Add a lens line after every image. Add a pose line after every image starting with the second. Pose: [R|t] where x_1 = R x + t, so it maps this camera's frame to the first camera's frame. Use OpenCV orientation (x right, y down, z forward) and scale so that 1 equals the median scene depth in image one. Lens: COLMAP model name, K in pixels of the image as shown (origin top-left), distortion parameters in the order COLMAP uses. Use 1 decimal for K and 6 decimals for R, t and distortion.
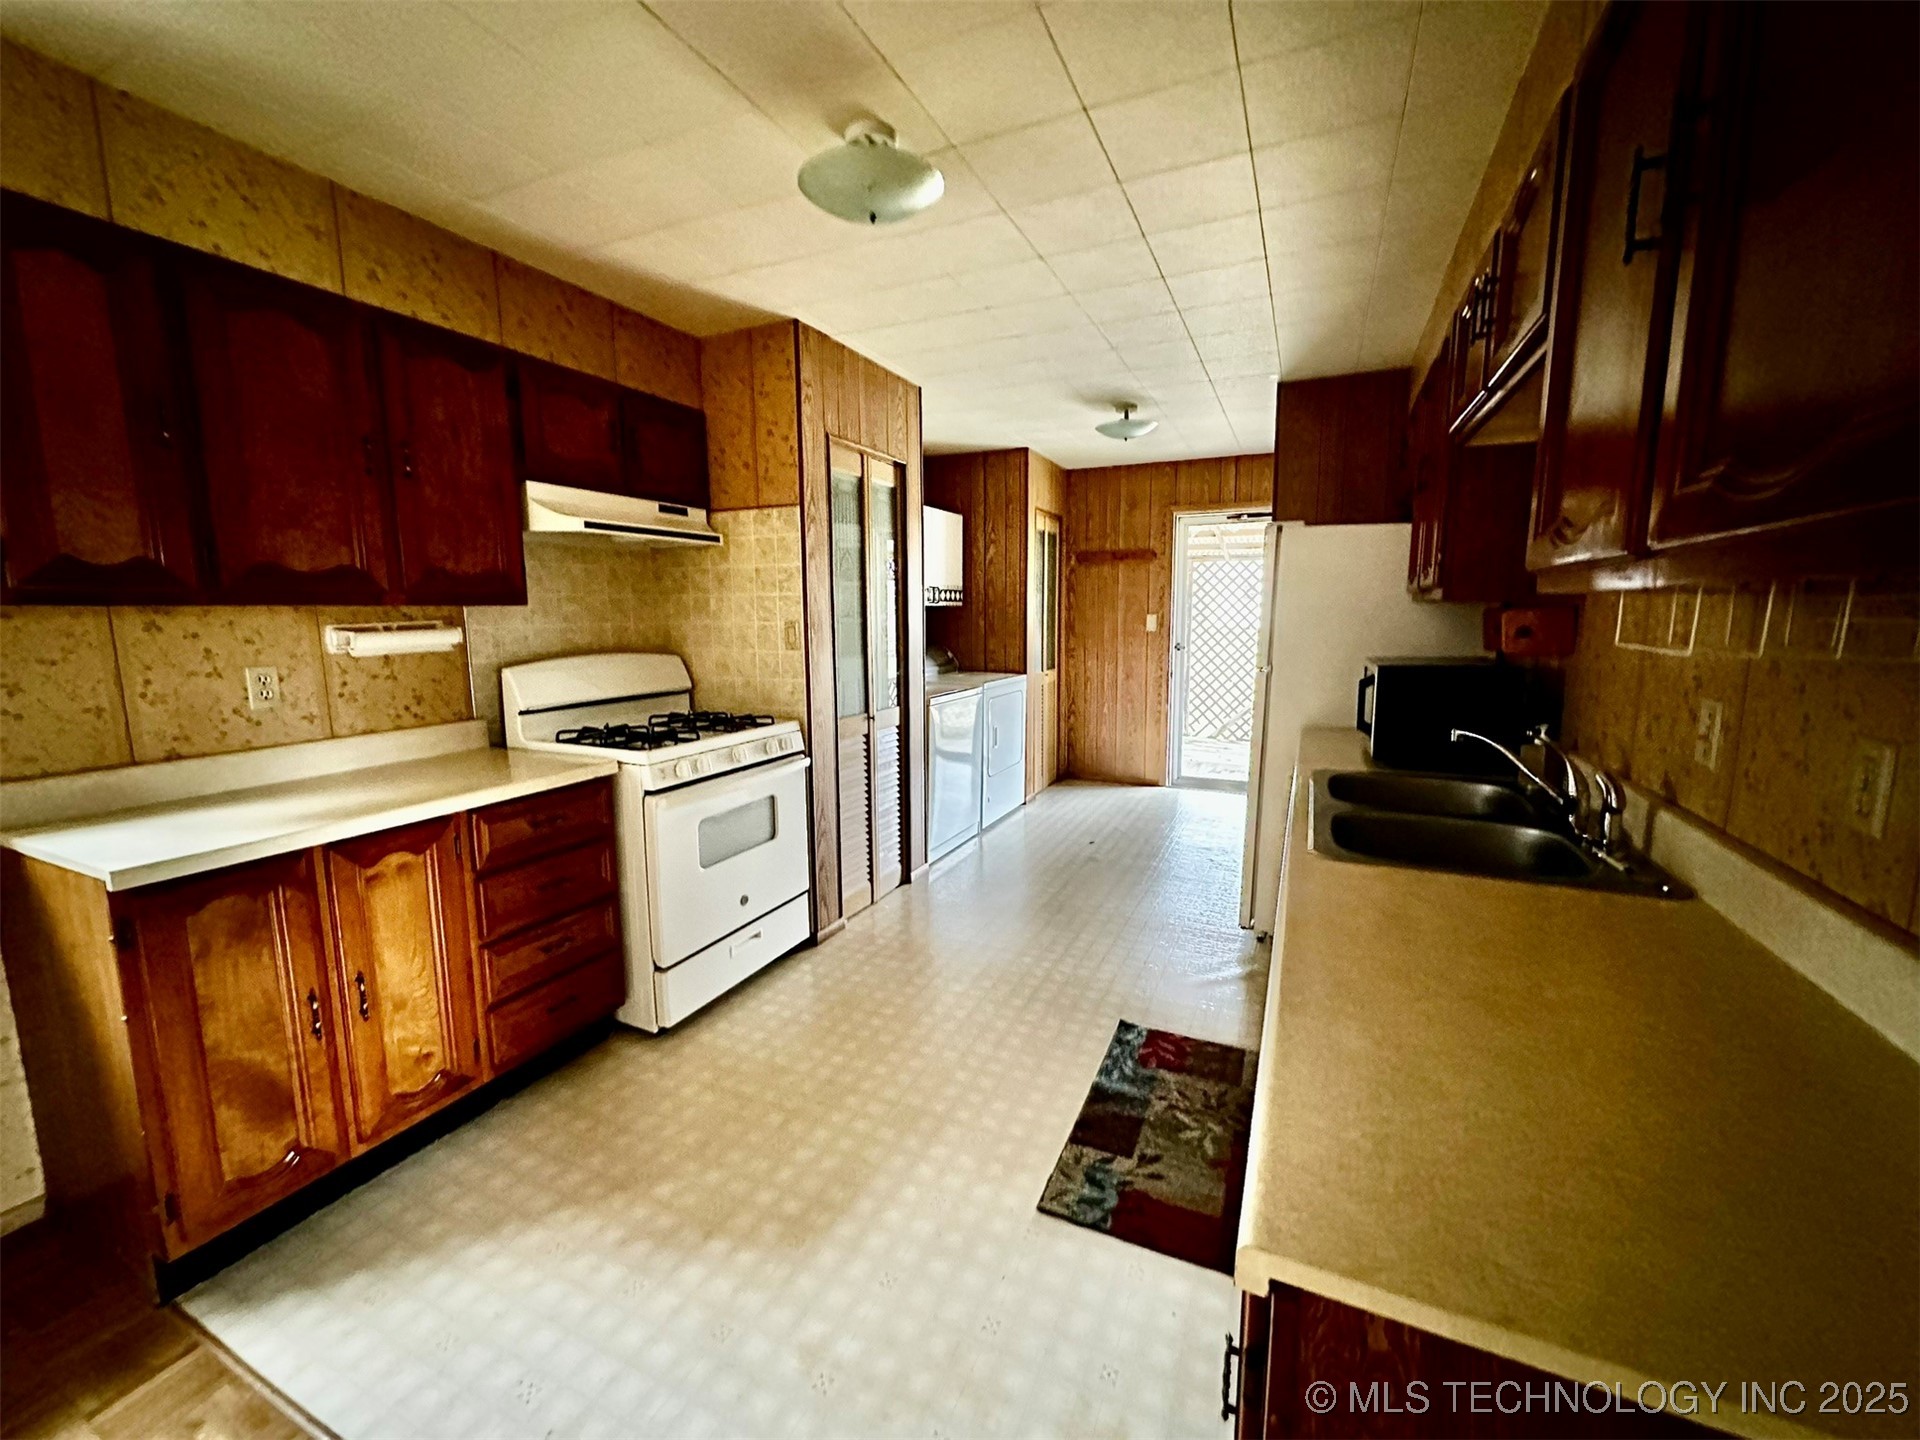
lens RADIAL K [[759.9, 0, 961.3], [0, 759.9, 714.9], [0, 0, 1]] dist [0.000992, -0.000397]
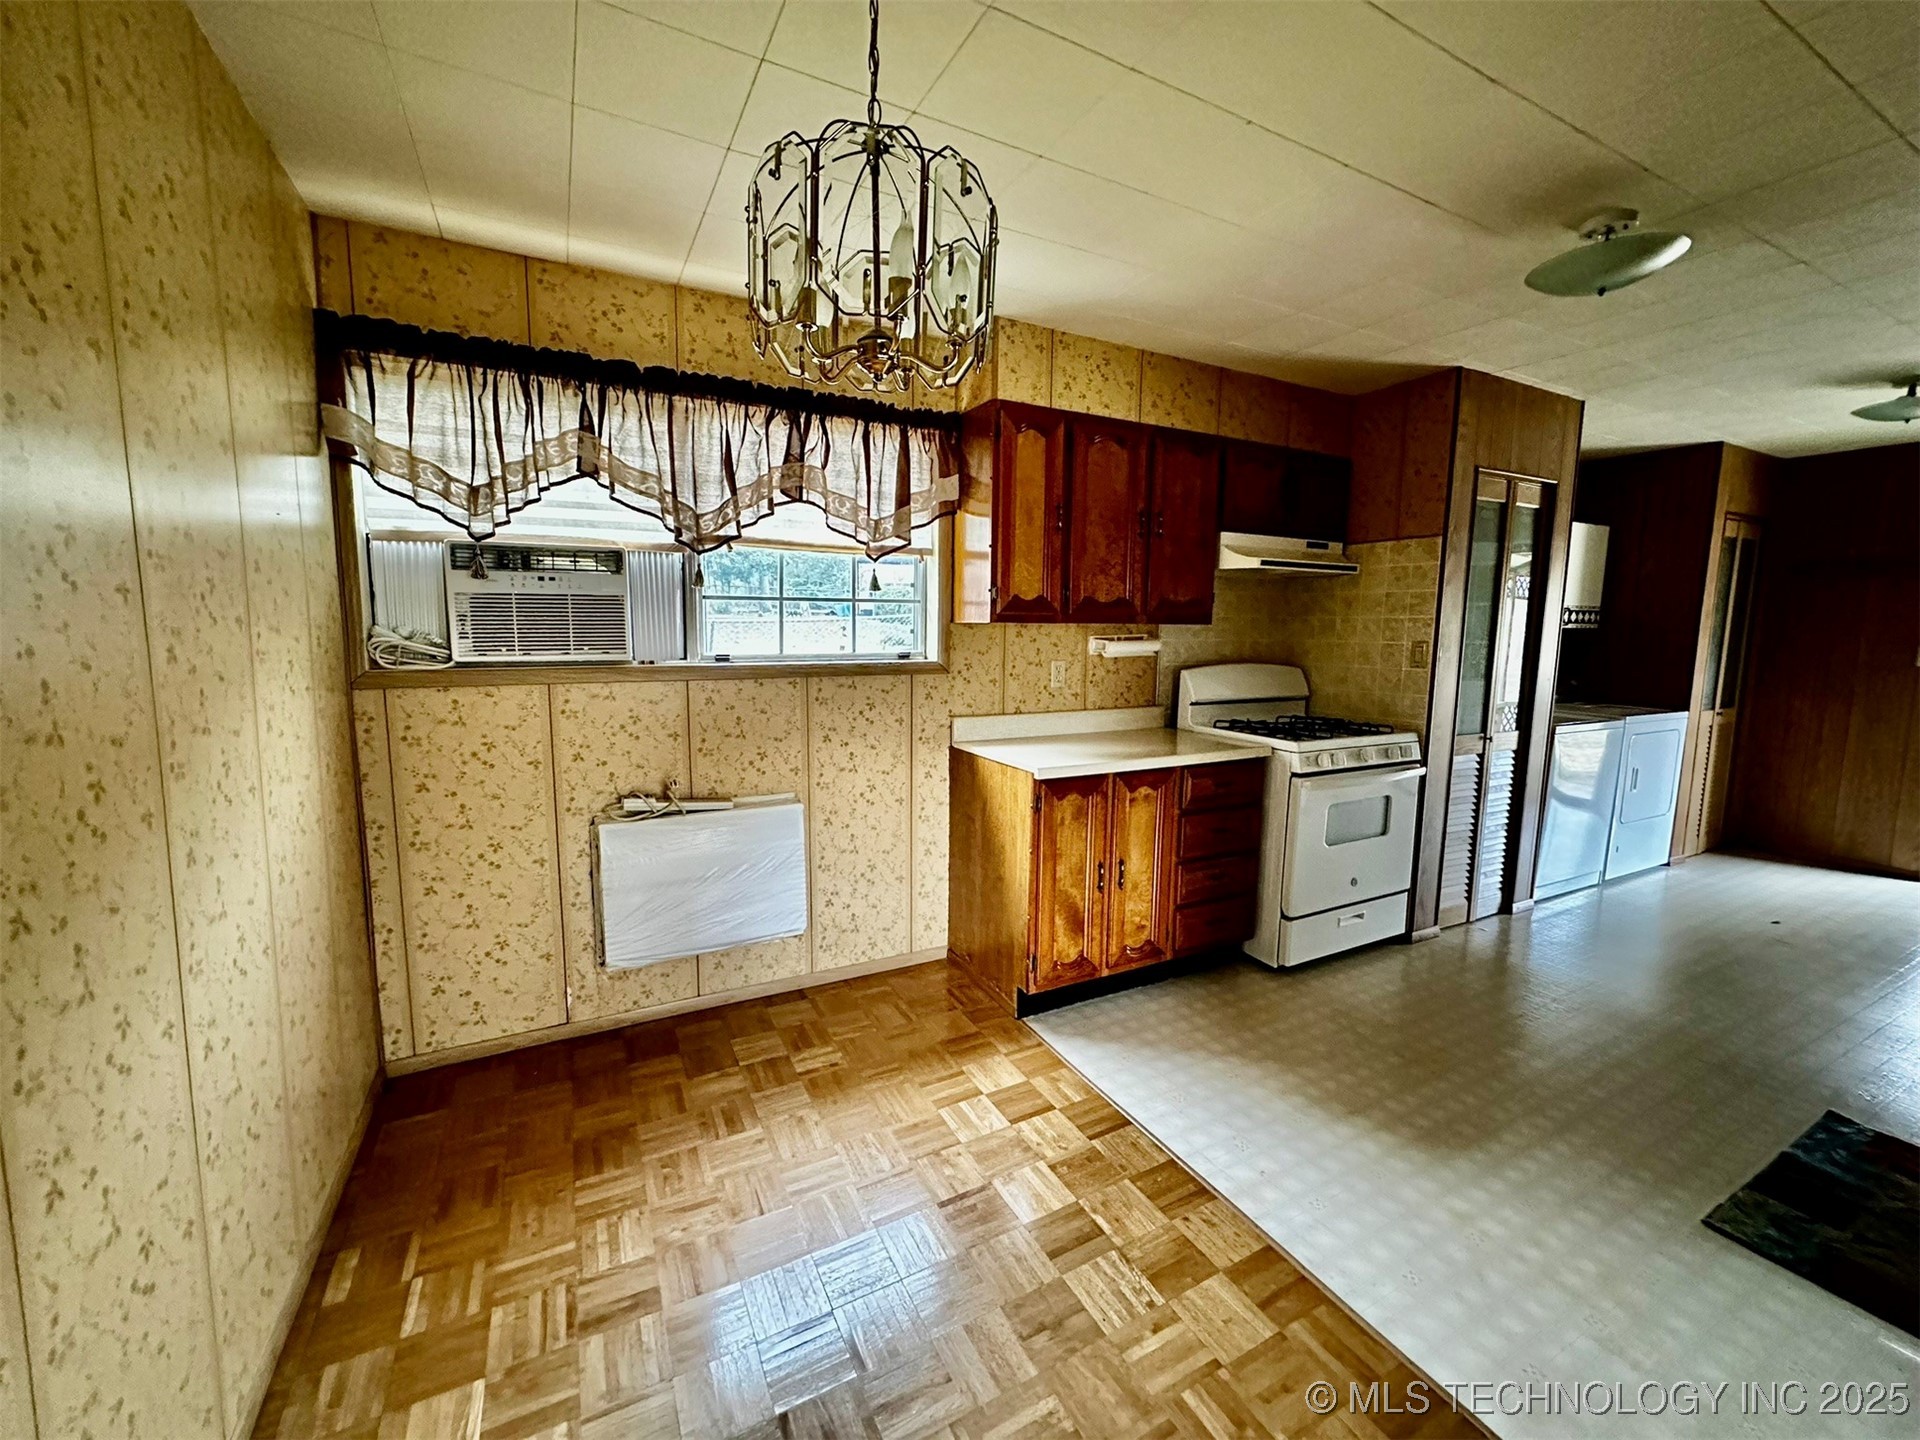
lens RADIAL K [[759.9, 0, 961.9], [0, 759.9, 714.6], [0, 0, 1]] dist [0.000992, -0.000397]
pose [[0.793668, 0.086612, -0.602154, -0.097859], [-0.099256, 0.994986, 0.012293, 0.041680], [0.600200, 0.050011, 0.798285, -0.327188]]
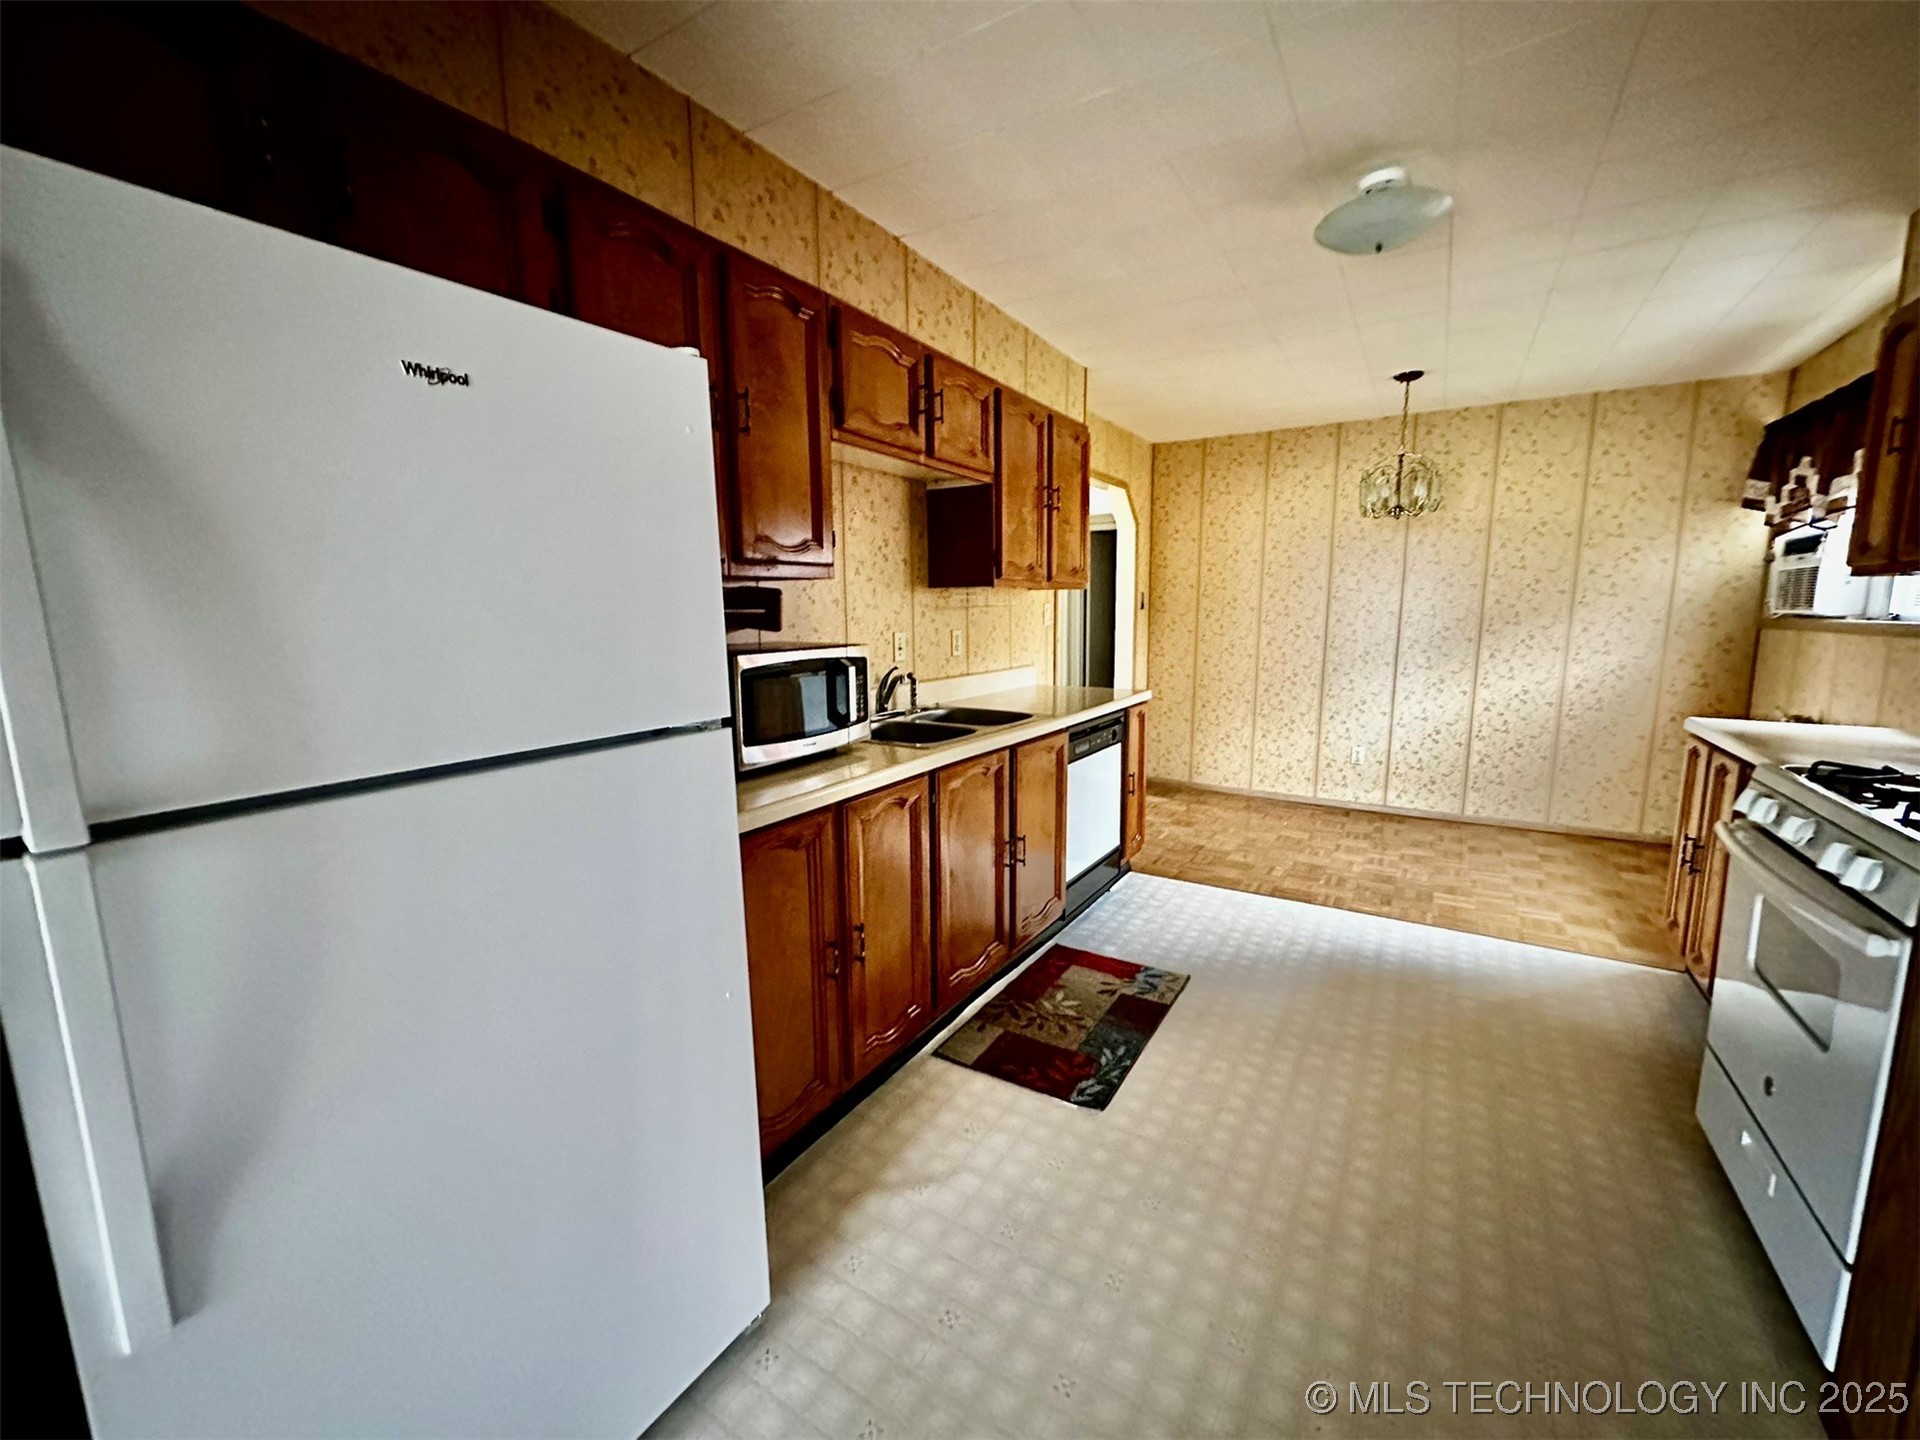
lens RADIAL K [[759.9, 0, 957.5], [0, 759.9, 712.6], [0, 0, 1]] dist [0.000992, -0.000397]
pose [[-0.991893, -0.007797, 0.126835, 0.274755], [0.027573, 0.961130, 0.274716, -0.220958], [-0.124047, 0.275986, -0.953123, 1.739176]]
